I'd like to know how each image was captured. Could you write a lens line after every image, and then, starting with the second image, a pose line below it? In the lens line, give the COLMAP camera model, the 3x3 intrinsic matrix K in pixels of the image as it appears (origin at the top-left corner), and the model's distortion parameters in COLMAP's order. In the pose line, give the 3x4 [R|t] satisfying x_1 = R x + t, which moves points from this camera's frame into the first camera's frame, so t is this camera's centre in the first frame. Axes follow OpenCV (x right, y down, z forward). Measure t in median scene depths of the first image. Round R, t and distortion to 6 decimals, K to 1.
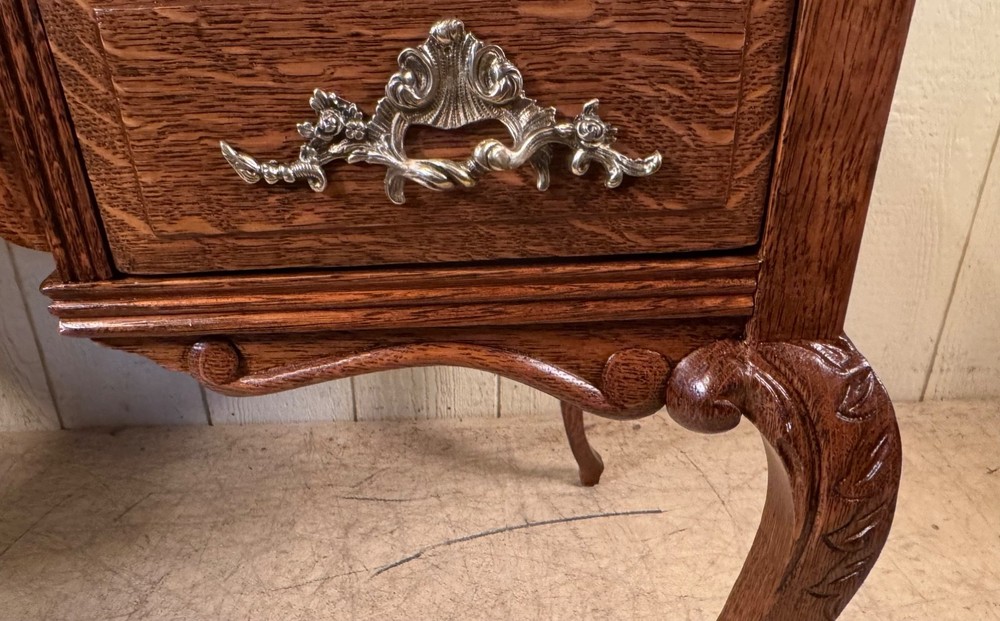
lens RADIAL K [[832.1, 0, 490.1], [0, 832.1, 449.0], [0, 0, 1]] dist [-0.001586, -0.003613]
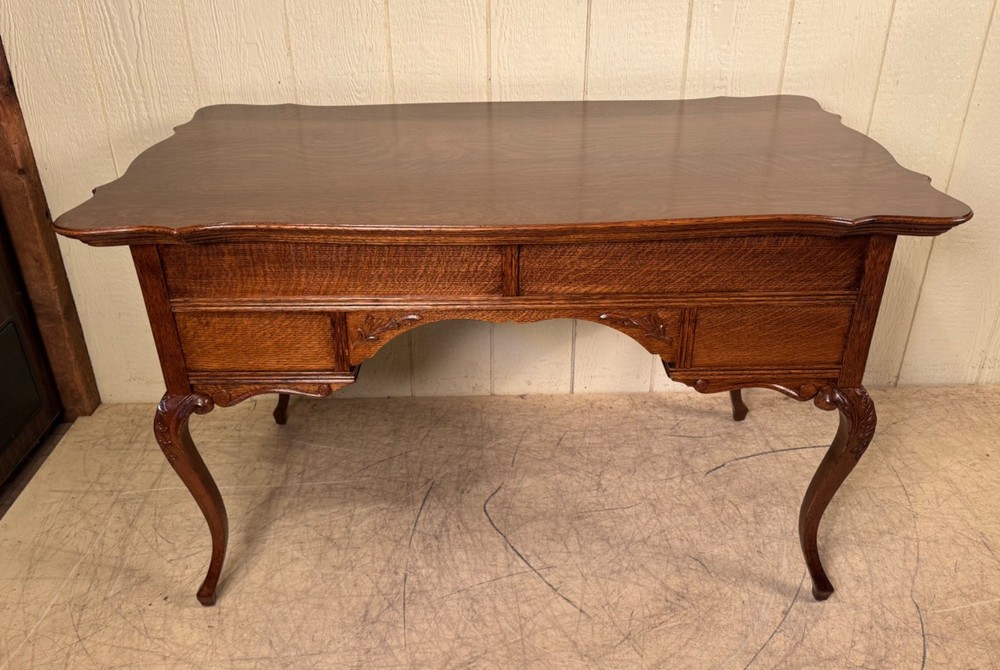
lens RADIAL K [[828.2, 0, 480.6], [0, 828.2, 349.1], [0, 0, 1]] dist [0.088622, -0.126358]
pose [[0.999399, 0.009607, -0.033316, -1.837081], [-0.010768, 0.999334, -0.034856, -0.229985], [0.032958, 0.035194, 0.998837, -3.170128]]
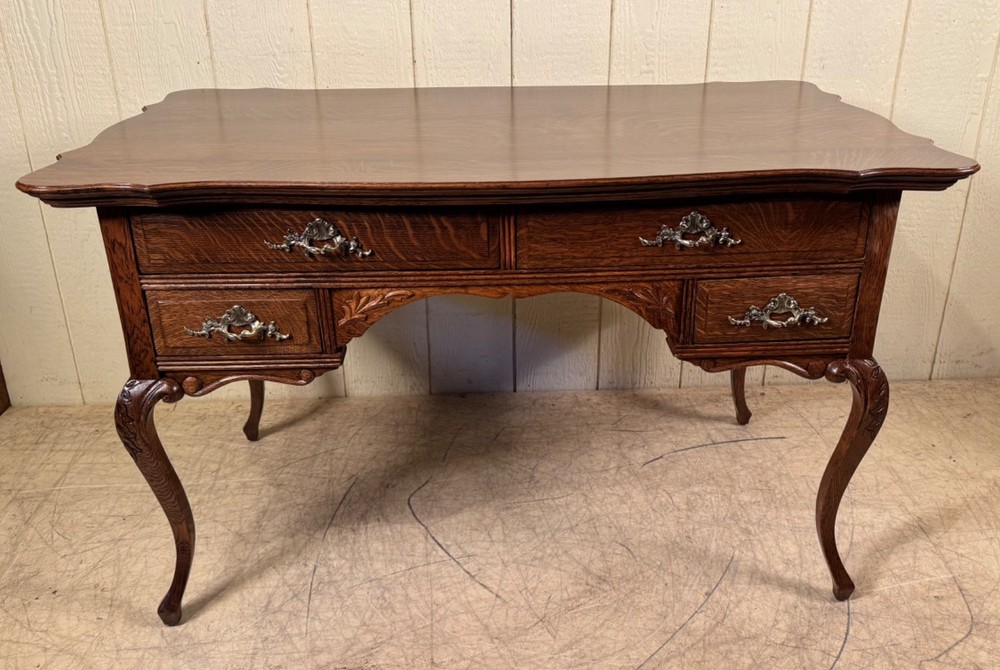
lens RADIAL K [[892.5, 0, 510.4], [0, 892.5, 335.8], [0, 0, 1]] dist [0.117974, -0.206436]
pose [[0.999988, 0.002553, -0.004120, -1.302134], [-0.003005, 0.993496, -0.113825, 0.258950], [0.003802, 0.113836, 0.993492, -3.356207]]
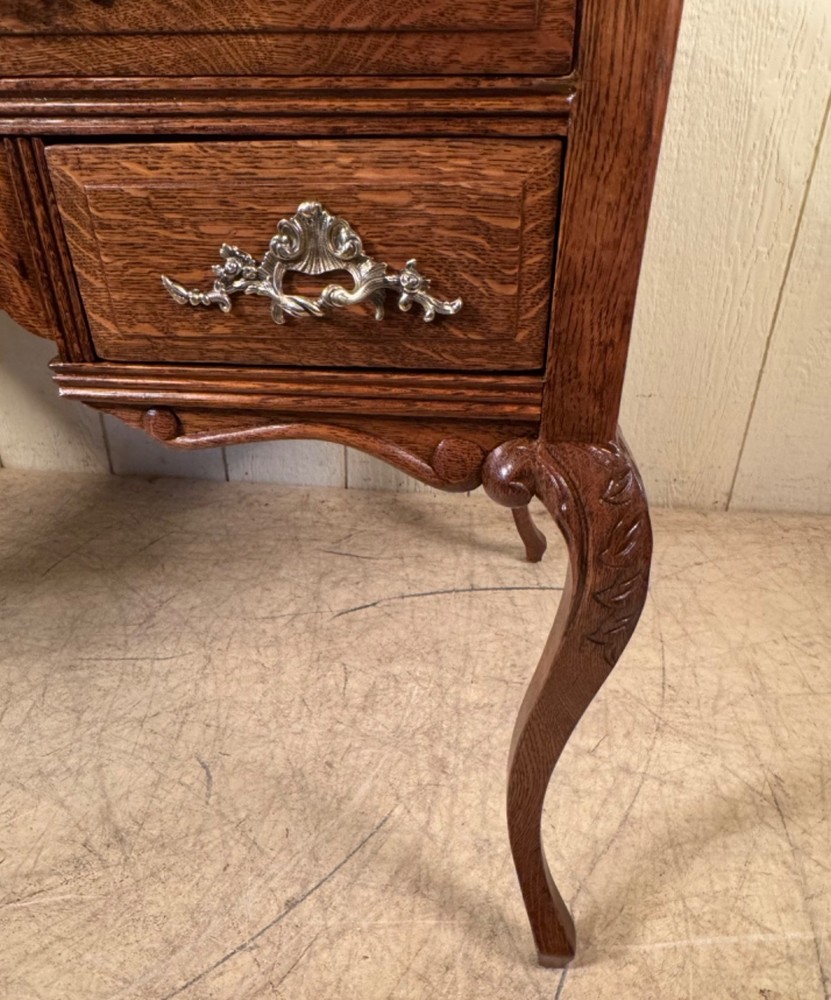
lens RADIAL K [[772.2, 0, 405.9], [0, 772.2, 536.3], [0, 0, 1]] dist [-0.002360, 0.001759]
pose [[0.985817, 0.098255, -0.136056, 0.293753], [-0.096837, 0.995155, 0.017022, 0.024469], [0.137069, -0.003605, 0.990555, -0.265434]]
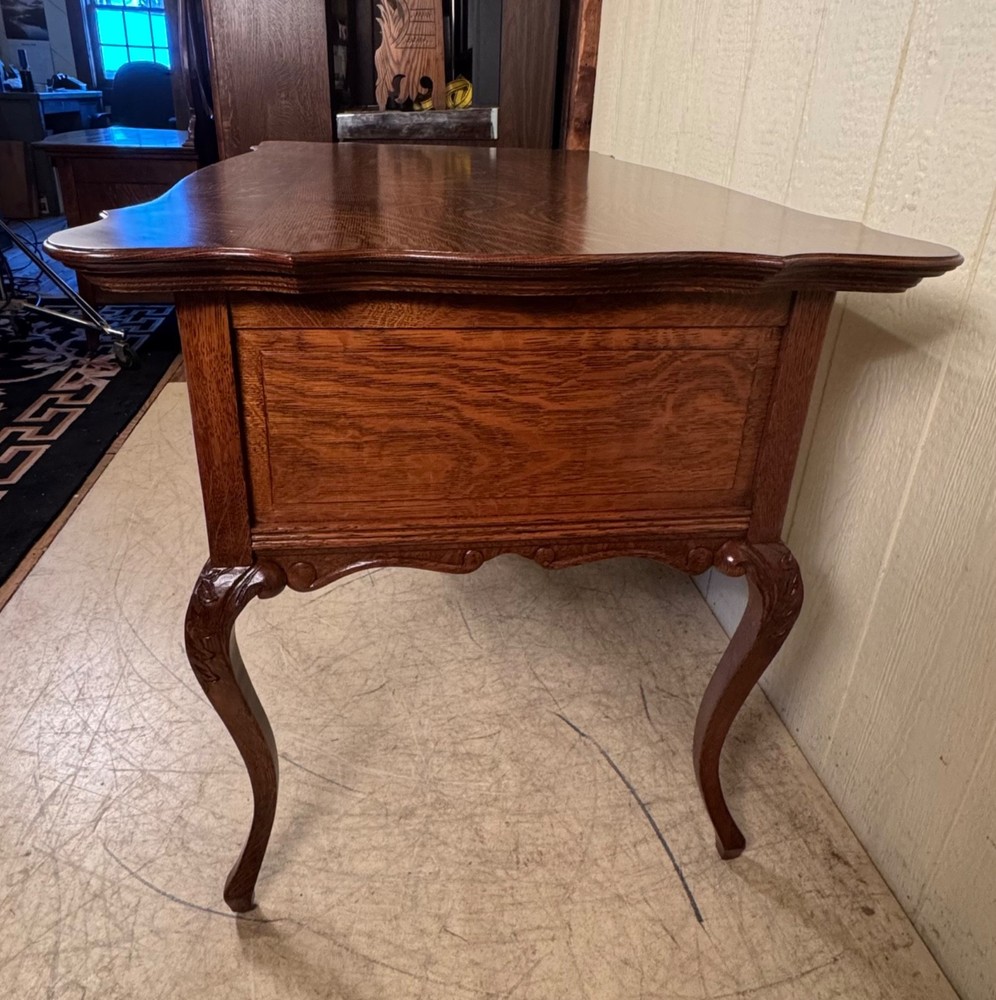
lens RADIAL K [[769.7, 0, 488.2], [0, 769.7, 424.3], [0, 0, 1]] dist [-0.005073, 0.003764]
pose [[0.086423, 0.400464, -0.912228, 2.456688], [-0.549110, 0.783161, 0.291782, -1.600947], [0.831270, 0.475697, 0.287581, 0.872741]]
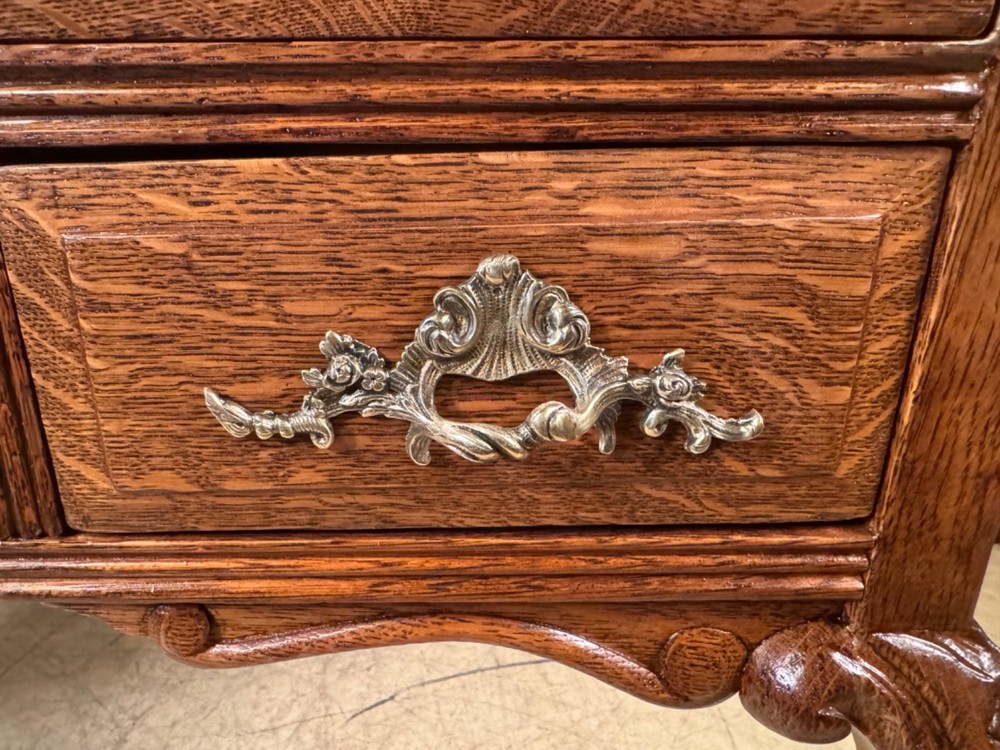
lens RADIAL K [[661.6, 0, 425.7], [0, 661.6, 371.3], [0, 0, 1]] dist [-0.011025, 0.007201]
pose [[0.998995, 0.025093, -0.037151, -0.078371], [-0.033256, 0.970517, -0.238728, -0.210963], [0.030065, 0.239723, 0.970376, 0.338952]]
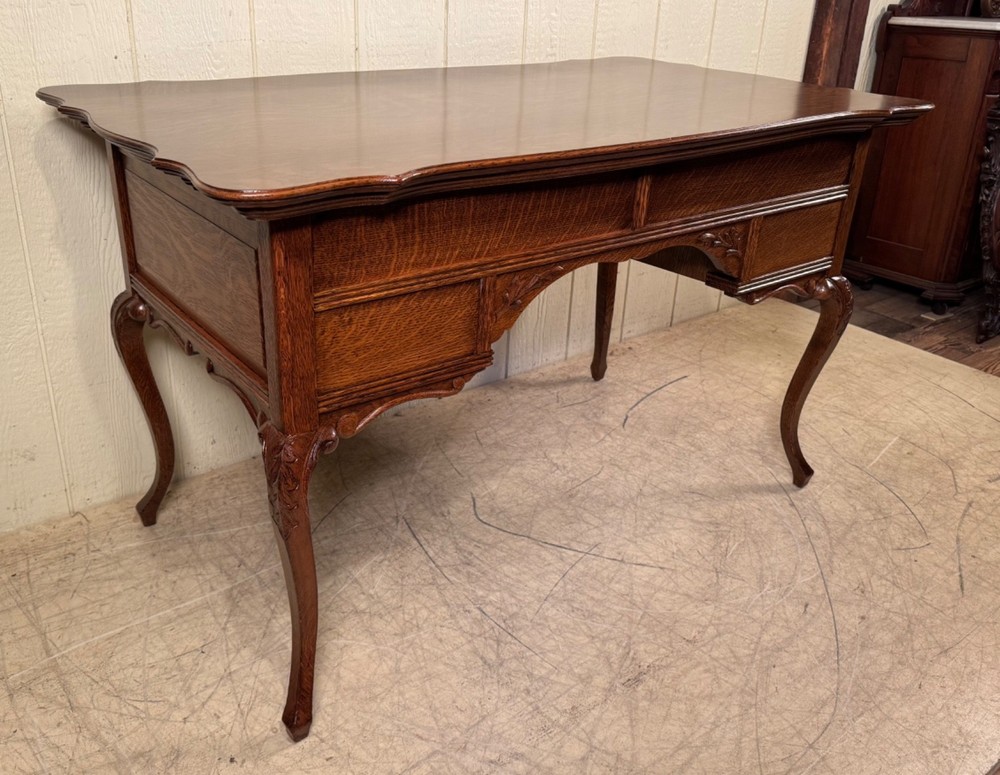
lens RADIAL K [[895.0, 0, 460.1], [0, 895.0, 359.3], [0, 0, 1]] dist [0.076930, -0.125739]
pose [[0.820928, -0.203991, 0.533353, -4.802468], [0.261522, 0.964613, -0.033596, -0.128689], [-0.507626, 0.167063, 0.845226, -2.099311]]
